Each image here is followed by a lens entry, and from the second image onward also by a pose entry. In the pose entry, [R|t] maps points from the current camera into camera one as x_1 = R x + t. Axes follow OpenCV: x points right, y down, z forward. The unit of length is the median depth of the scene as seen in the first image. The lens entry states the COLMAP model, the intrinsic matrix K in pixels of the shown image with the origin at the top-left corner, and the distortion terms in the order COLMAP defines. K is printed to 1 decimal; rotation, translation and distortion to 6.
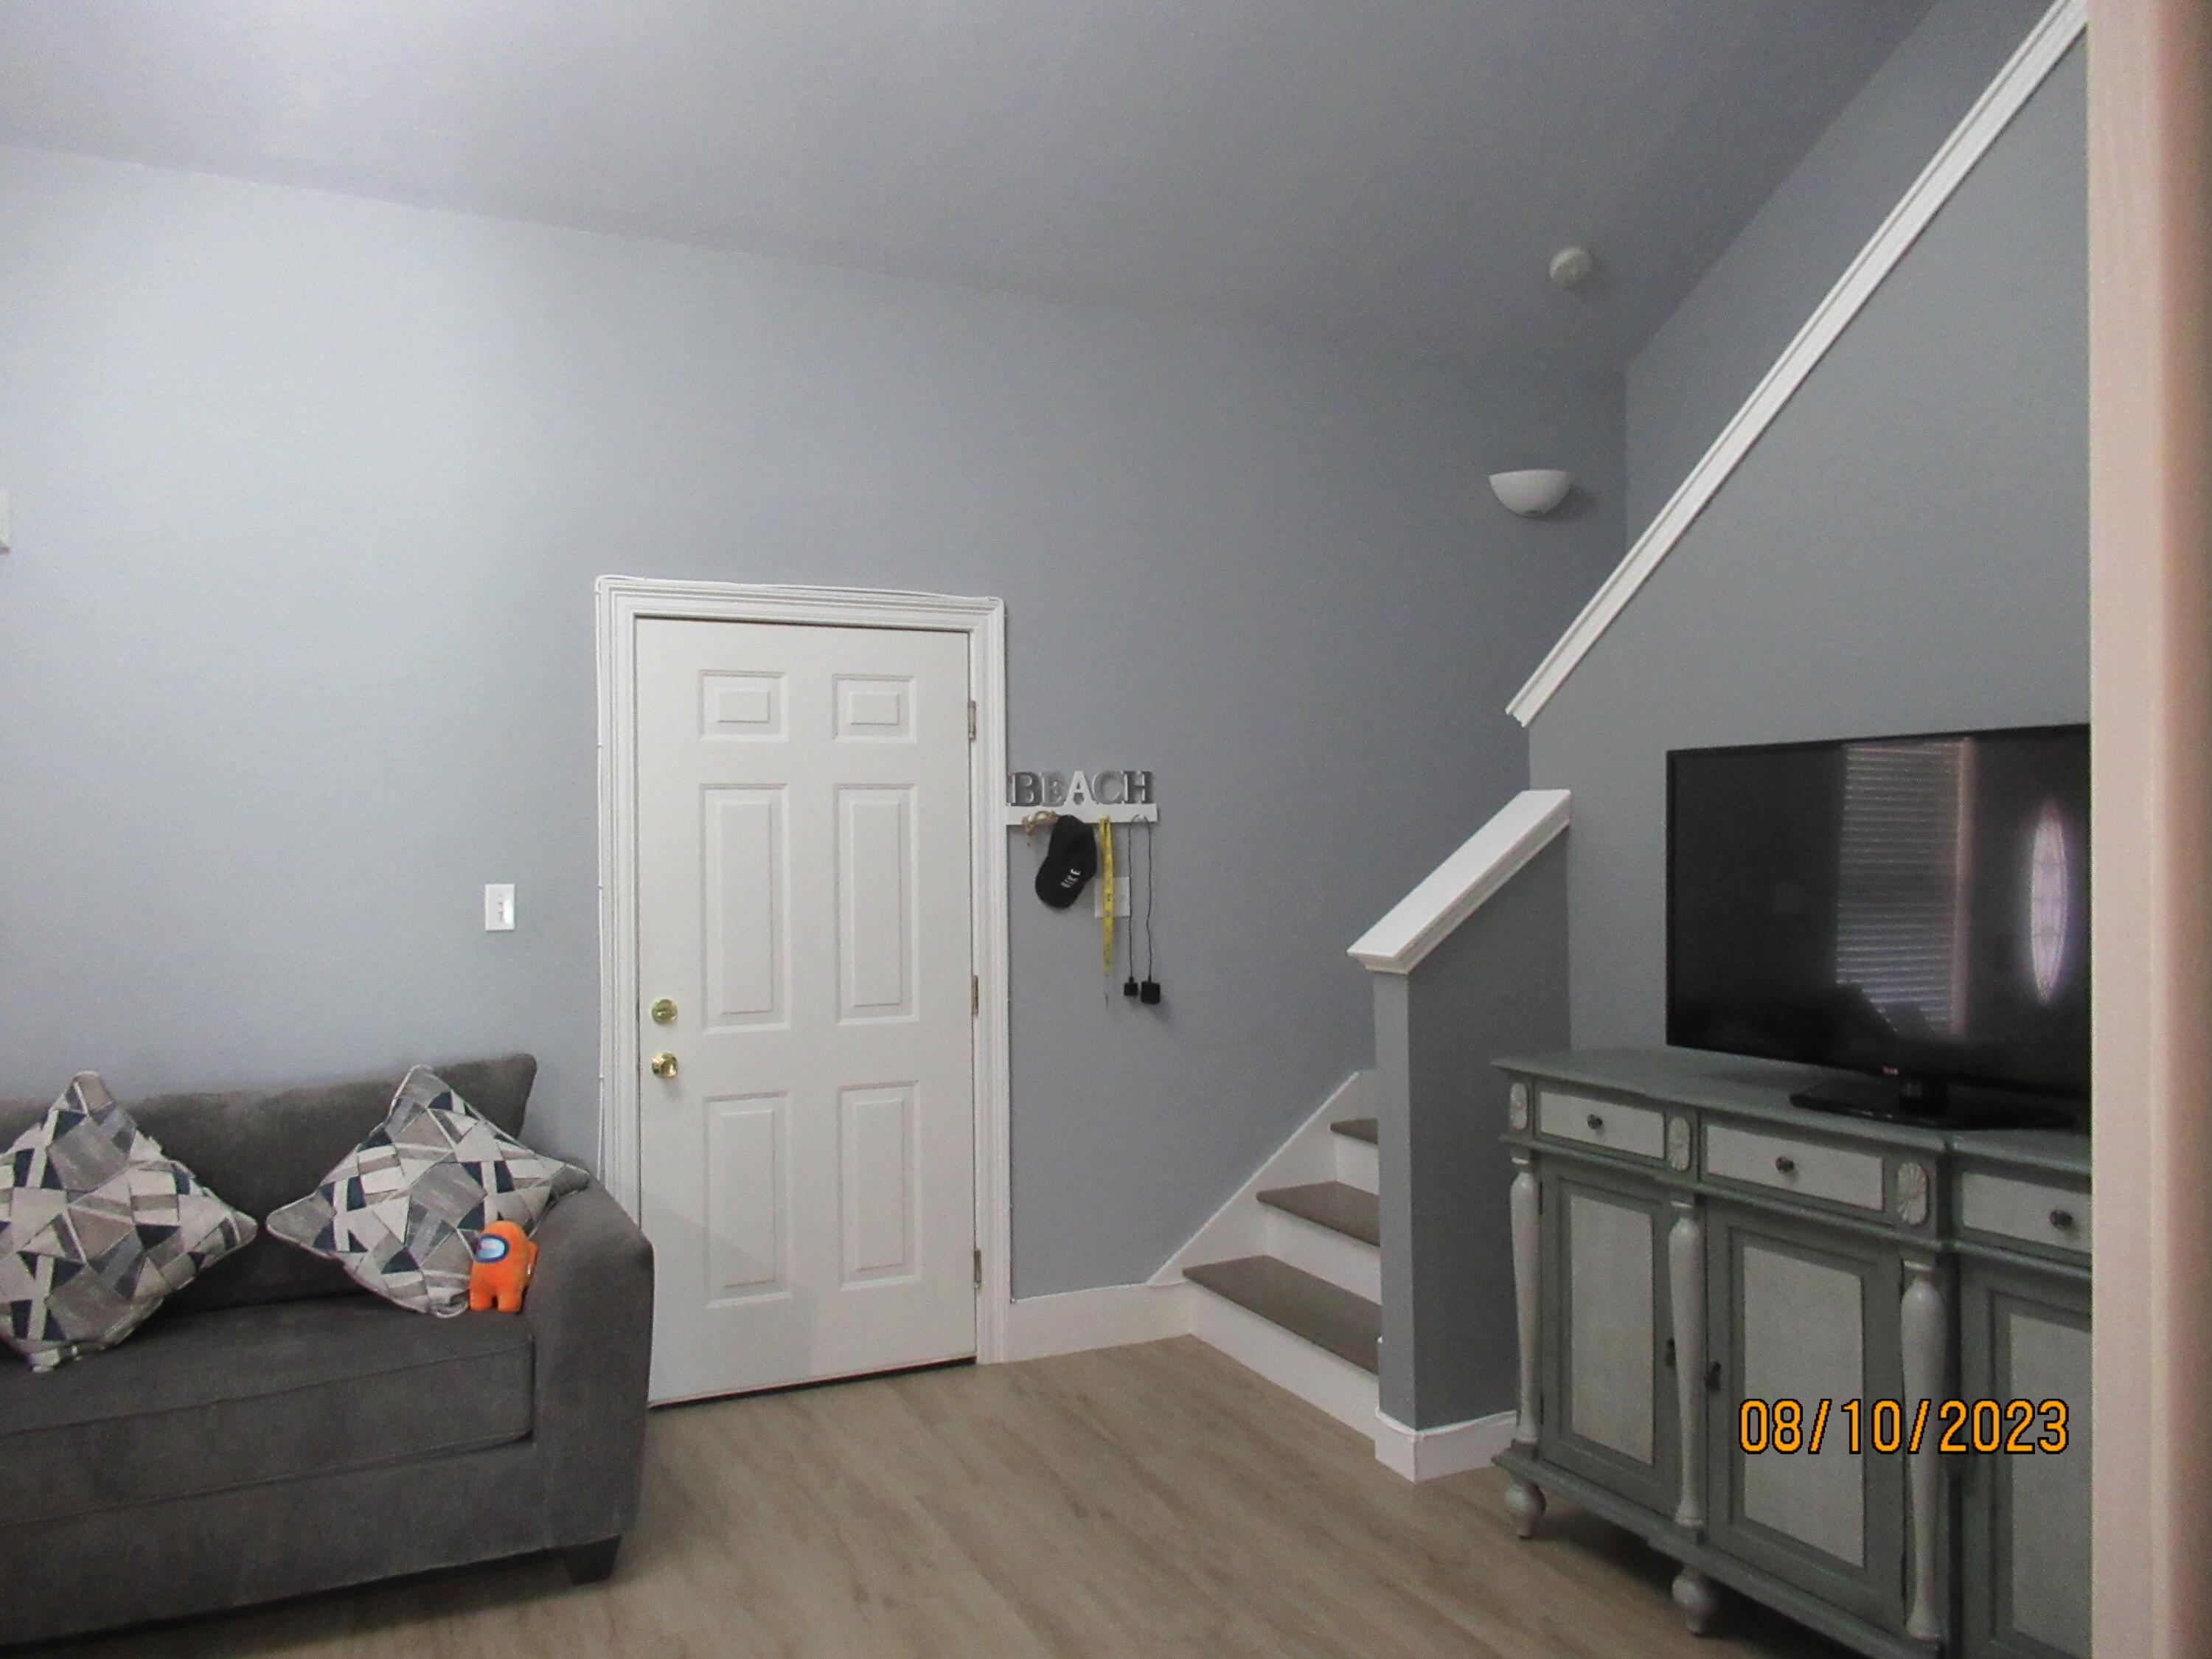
lens RADIAL K [[1650.3, 0, 1106.0], [0, 1650.3, 834.4], [0, 0, 1]] dist [-0.005844, -0.000315]
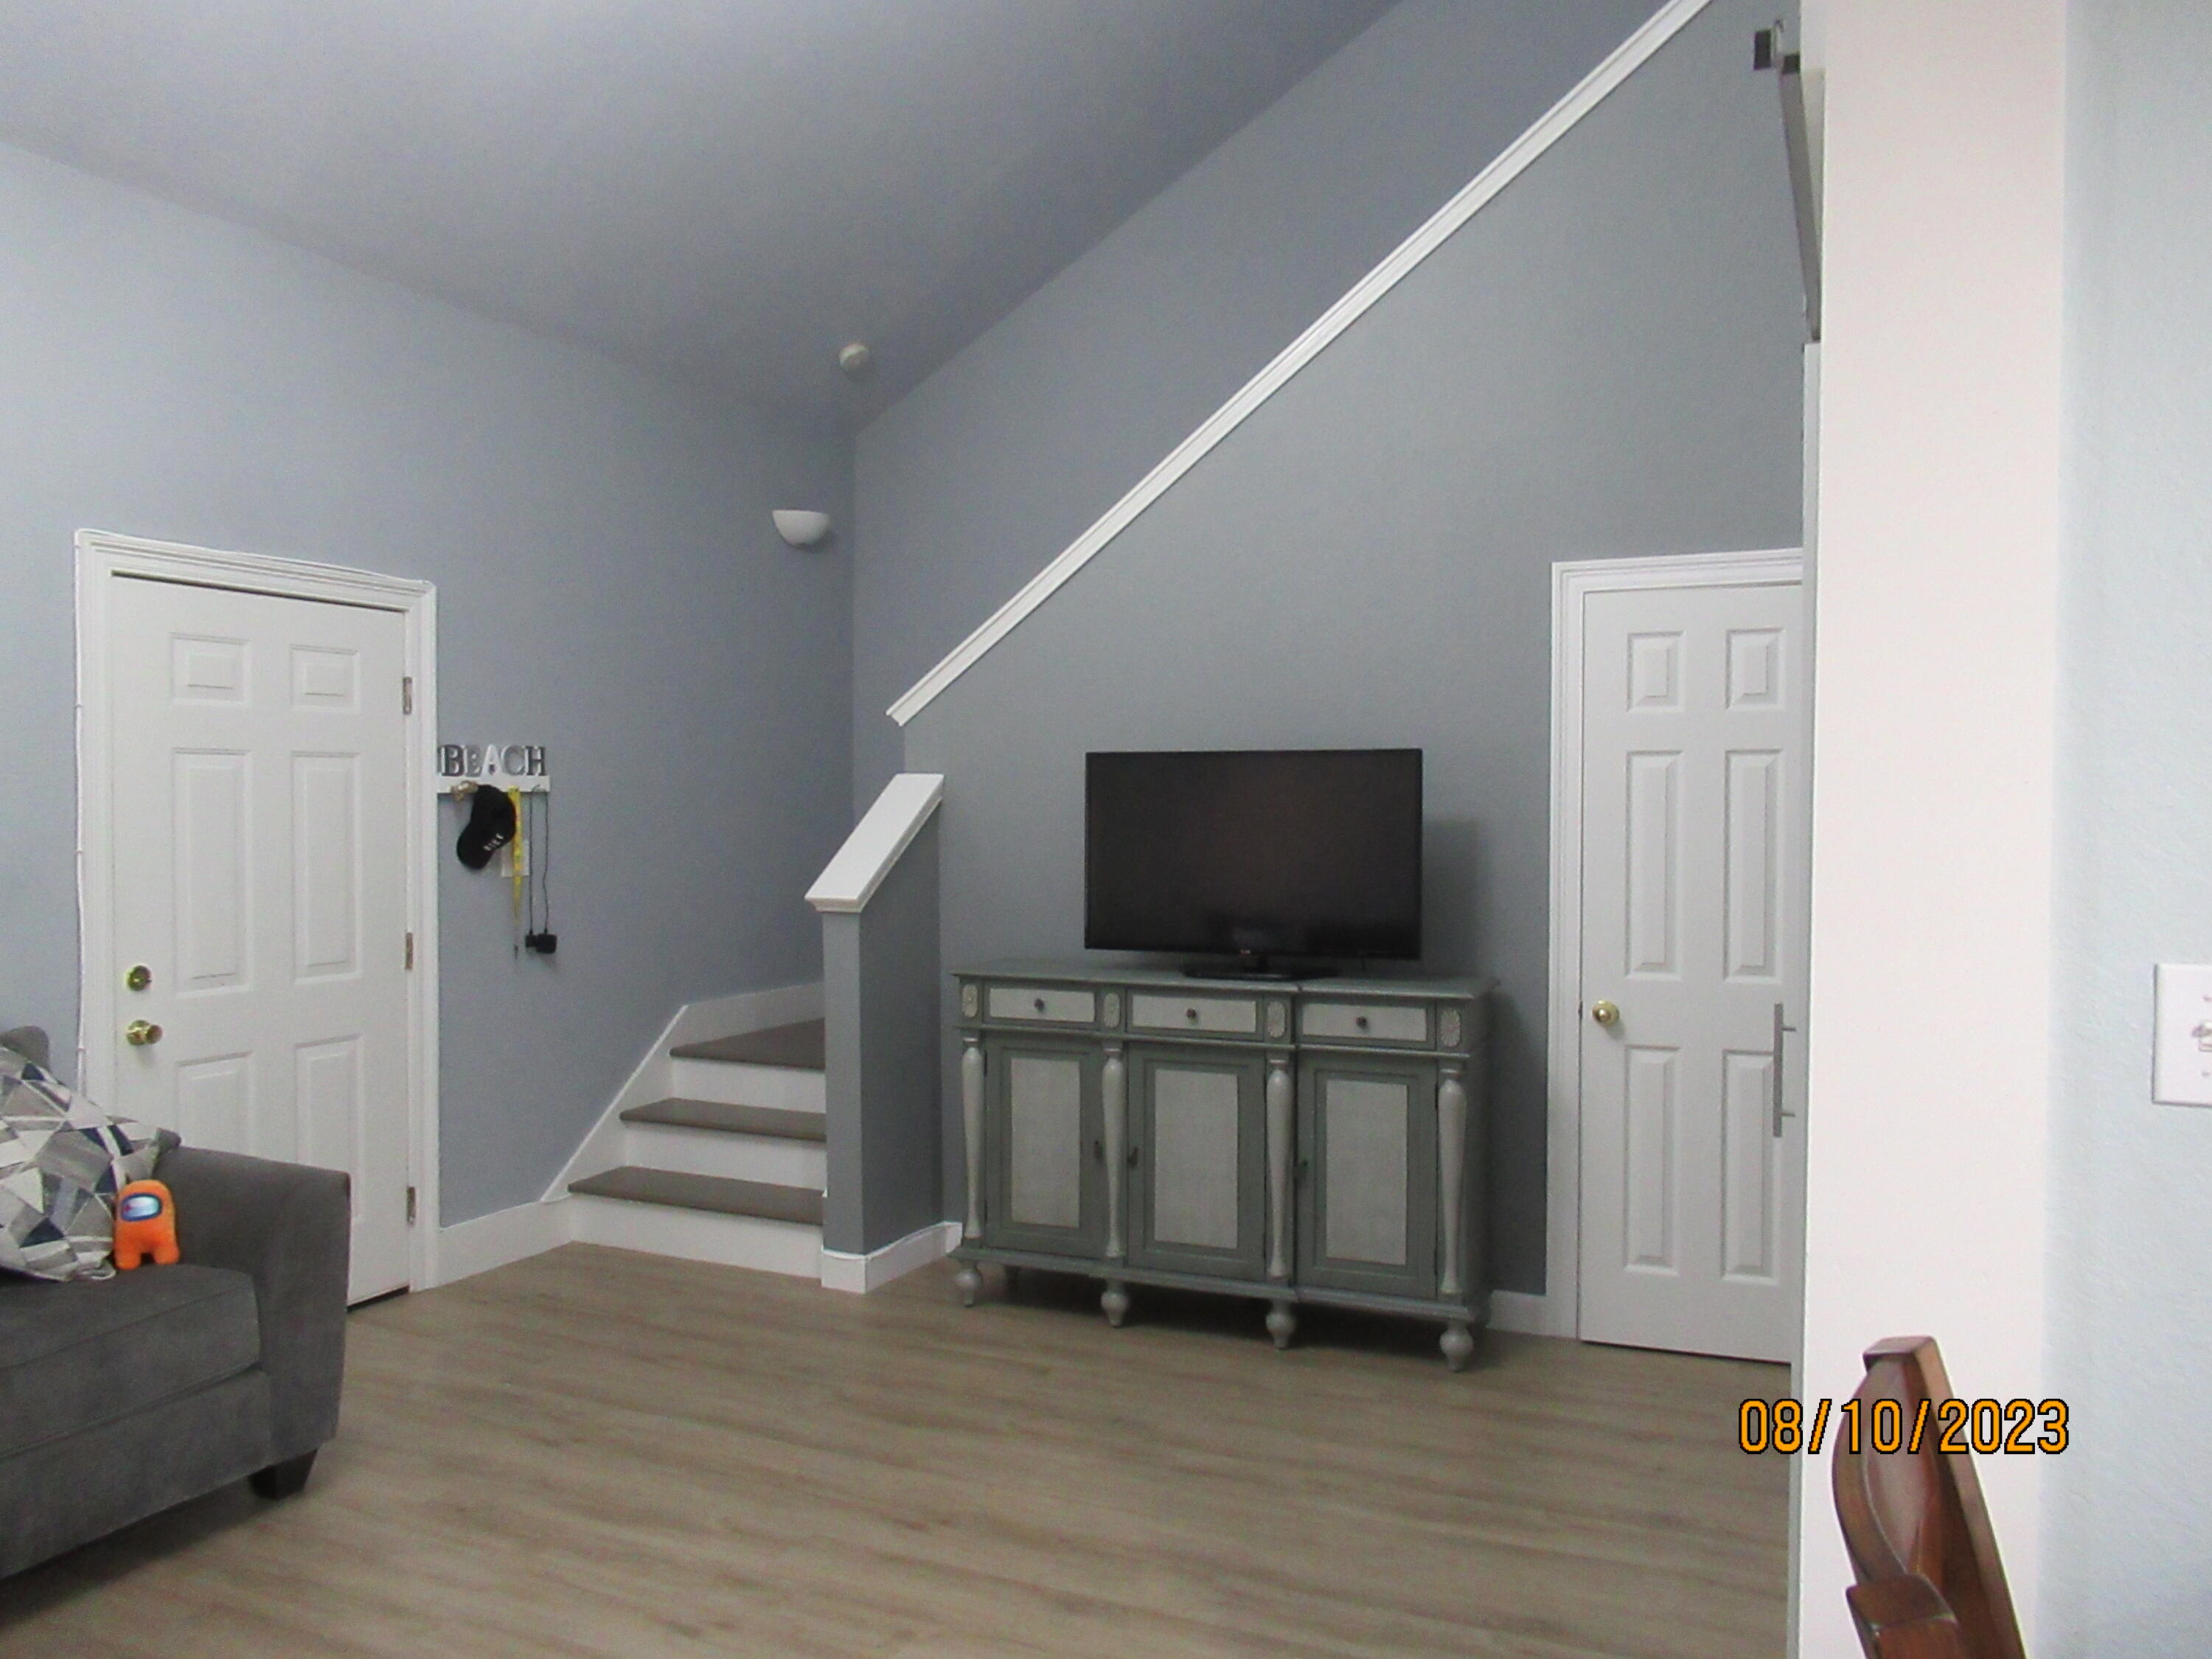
lens RADIAL K [[1650.3, 0, 1106.0], [0, 1650.3, 834.4], [0, 0, 1]] dist [-0.005844, -0.000315]
pose [[0.766774, -0.001131, 0.641916, -0.541157], [-0.010824, 0.999833, 0.014691, 0.001077], [-0.641826, -0.018213, 0.766634, -0.144733]]
